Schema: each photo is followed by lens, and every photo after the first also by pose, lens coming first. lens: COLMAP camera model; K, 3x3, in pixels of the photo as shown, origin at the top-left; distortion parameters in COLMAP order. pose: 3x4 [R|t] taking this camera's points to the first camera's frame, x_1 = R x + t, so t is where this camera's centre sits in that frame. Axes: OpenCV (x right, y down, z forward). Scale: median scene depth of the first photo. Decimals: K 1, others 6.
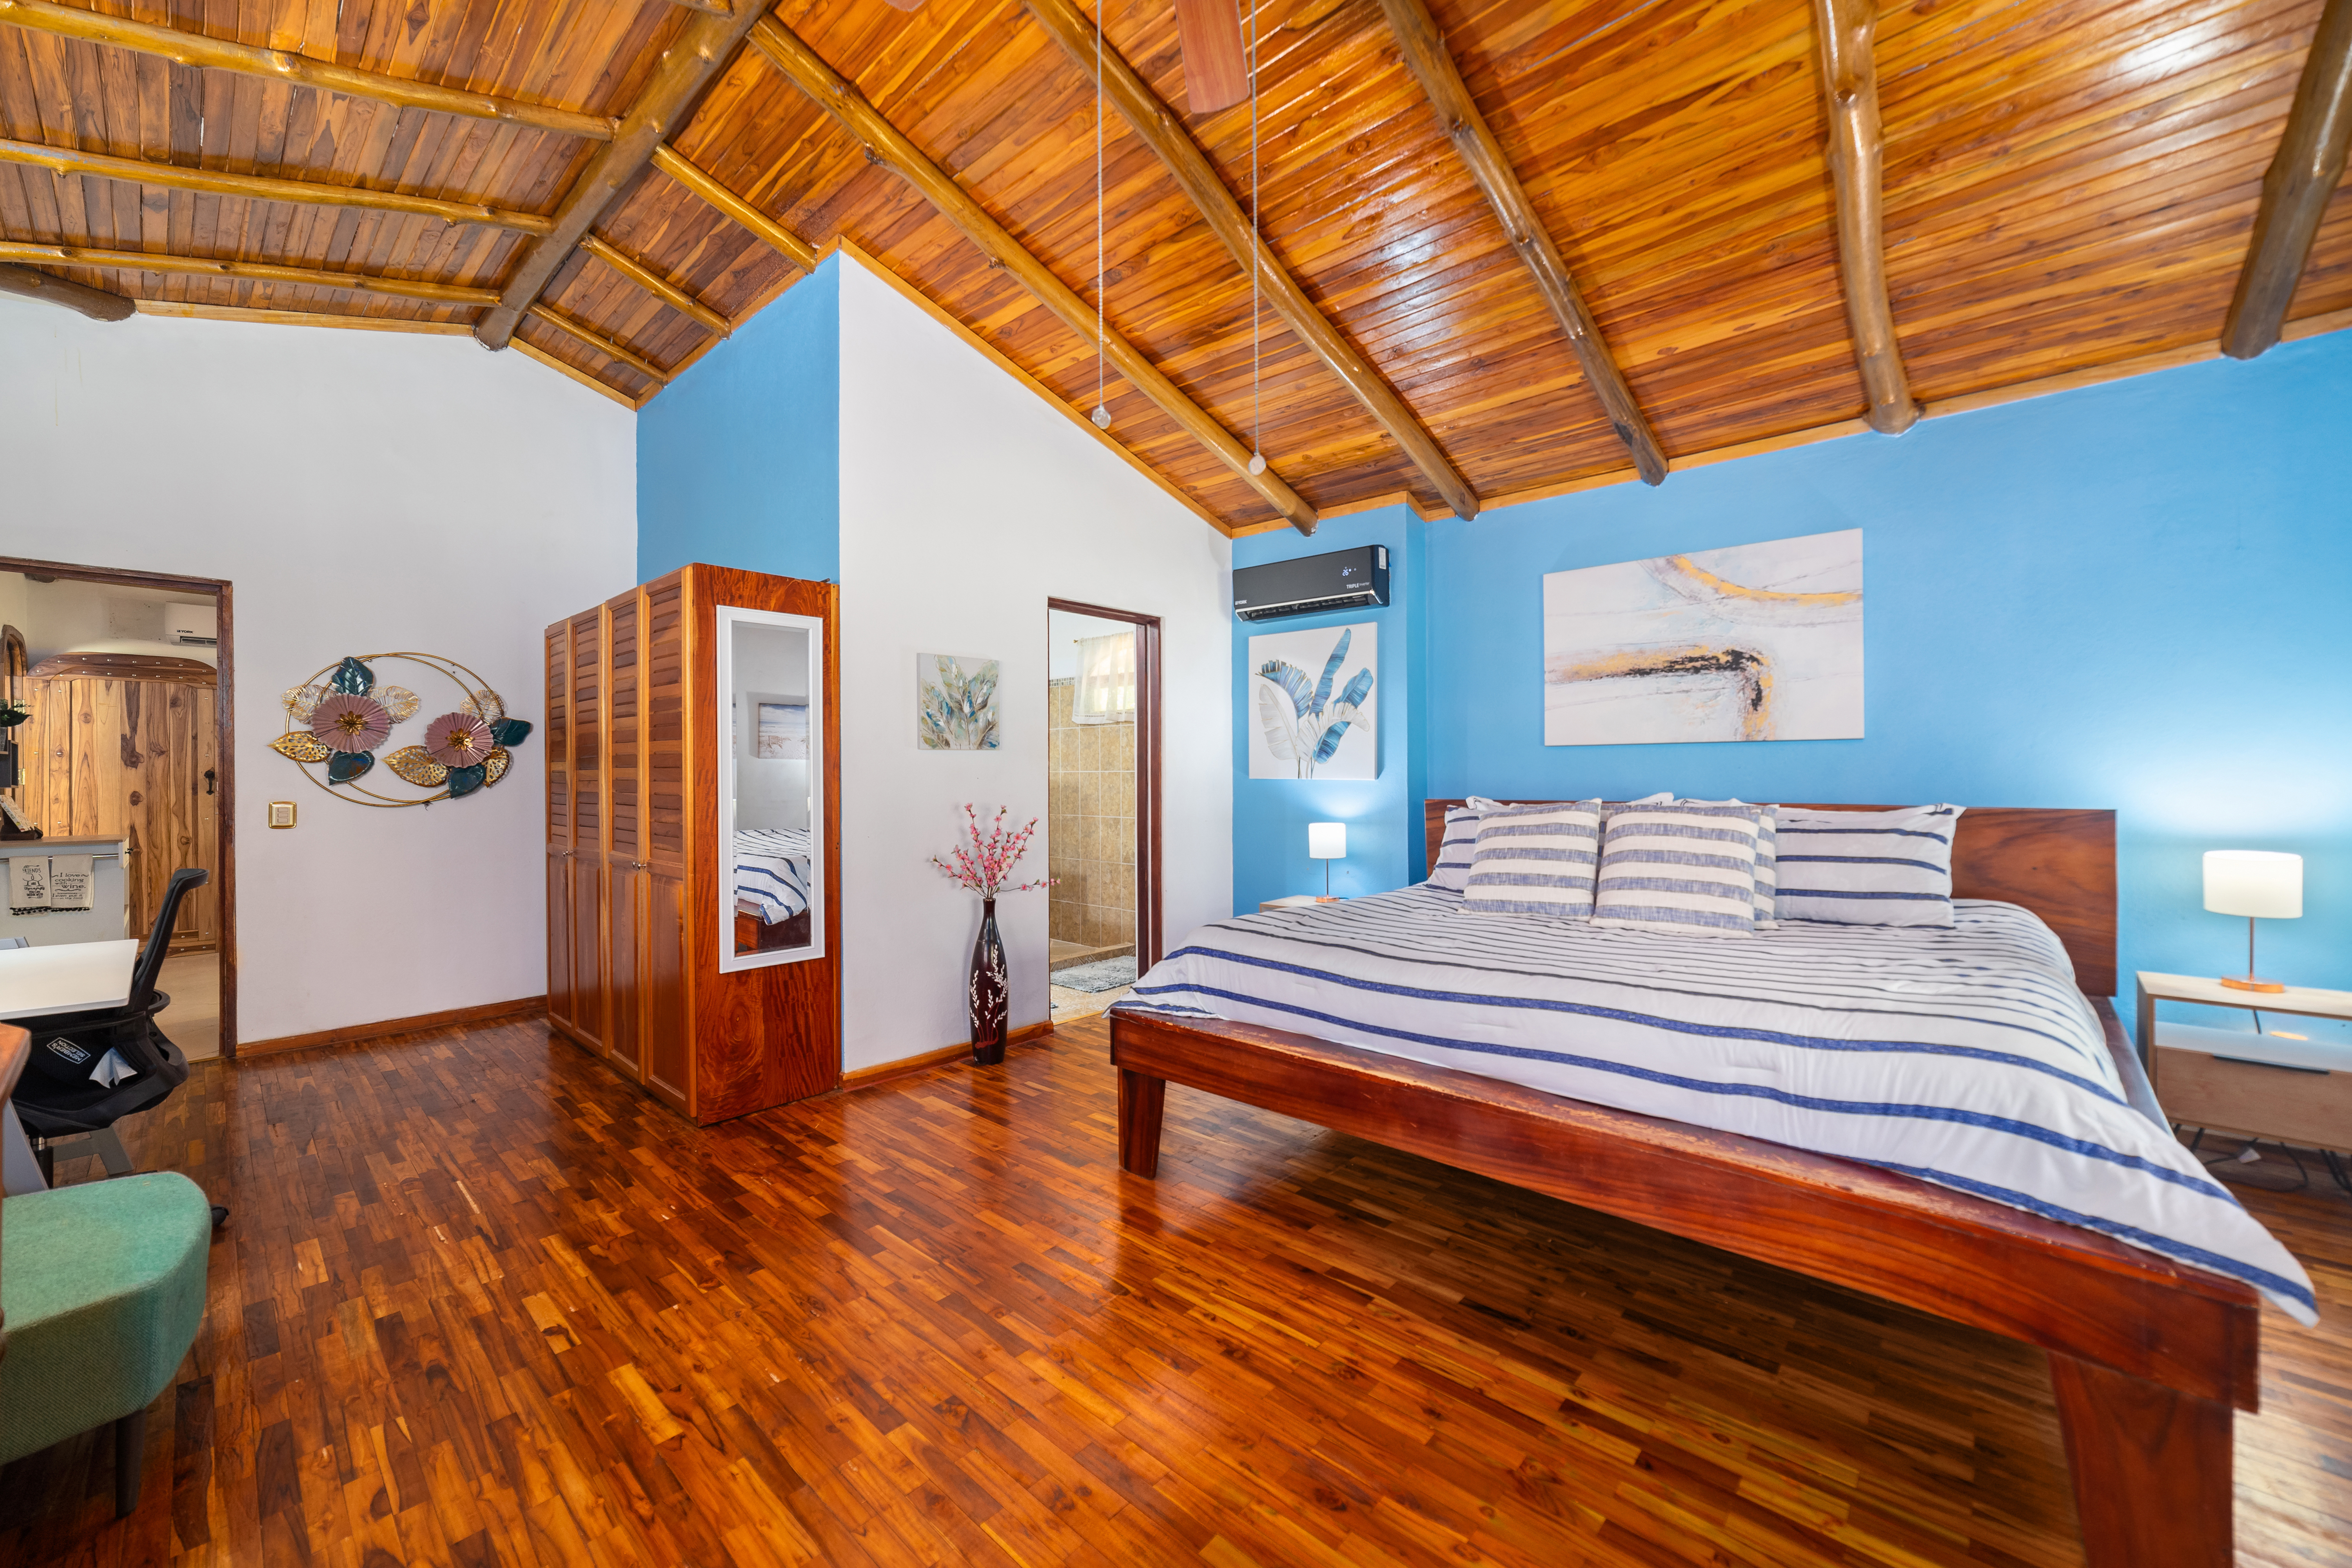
lens RADIAL K [[918.5, 0, 1171.2], [0, 918.5, 771.1], [0, 0, 1]] dist [-0.006352, 0.001248]
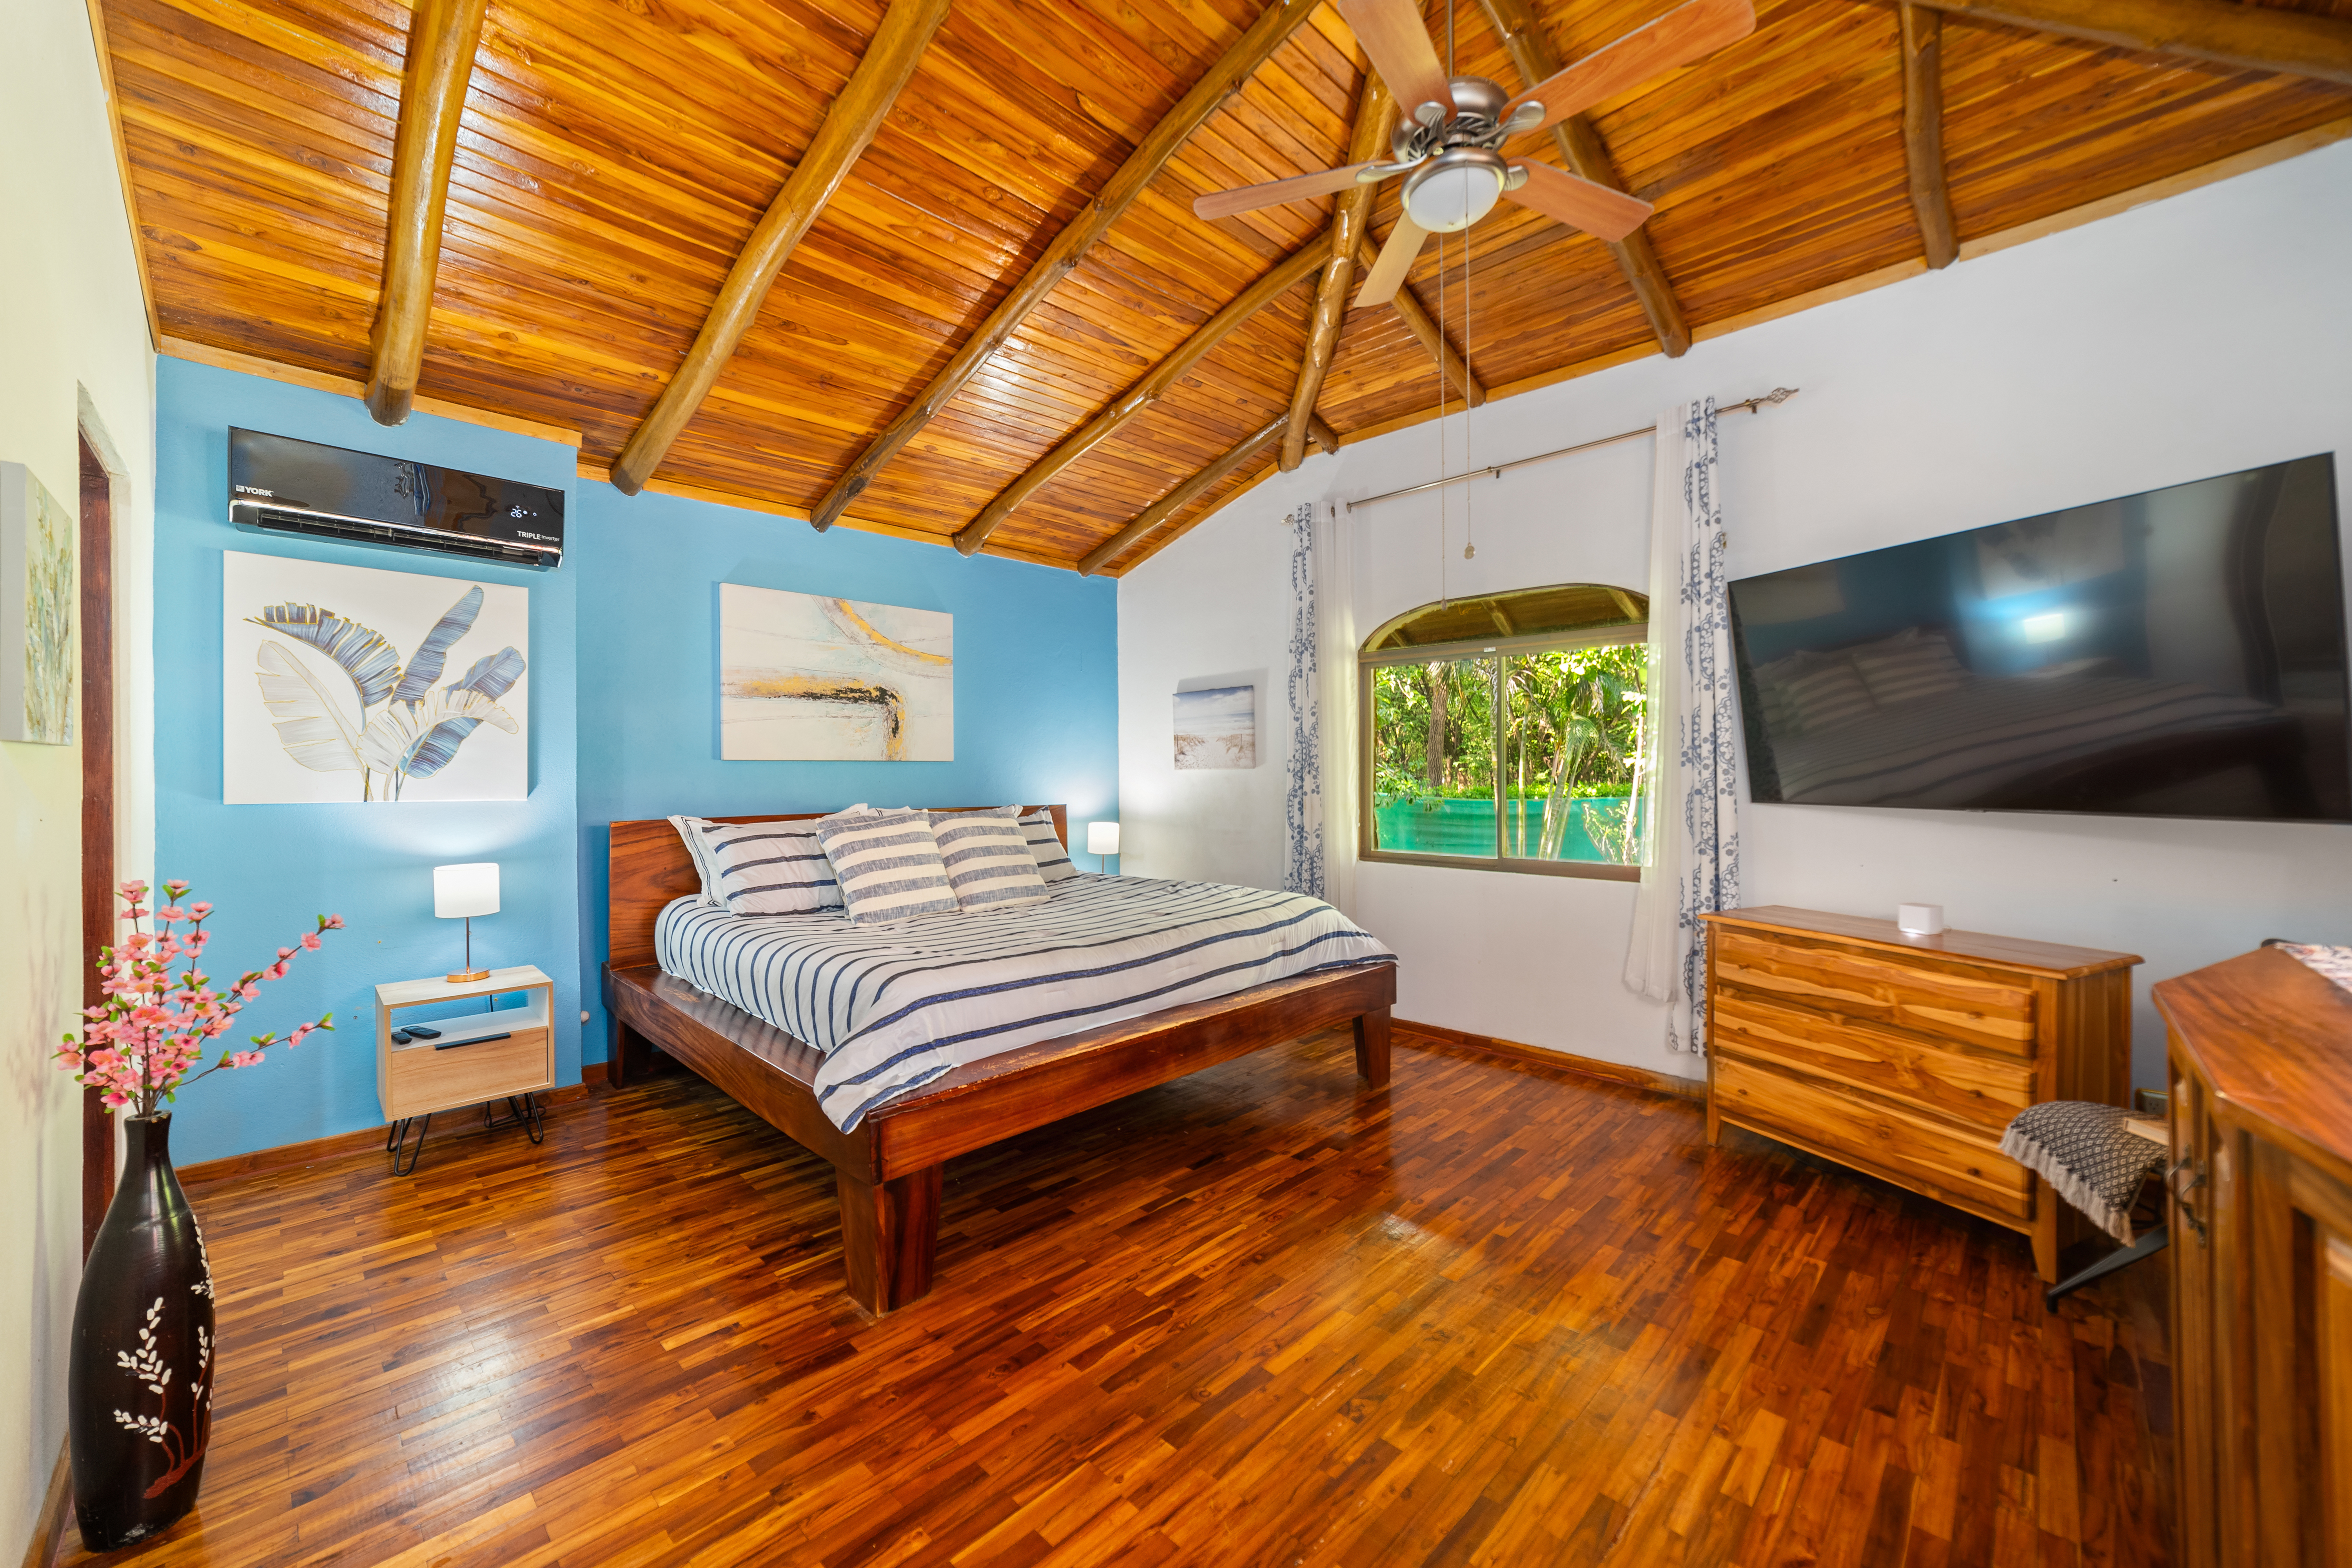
lens RADIAL K [[918.5, 0, 1169.4], [0, 918.5, 771.9], [0, 0, 1]] dist [-0.006352, 0.001248]
pose [[0.030840, 0.004452, 0.999514, -0.595444], [0.003880, 0.999982, -0.004574, -0.009561], [-0.999517, 0.004019, 0.030822, 0.545556]]
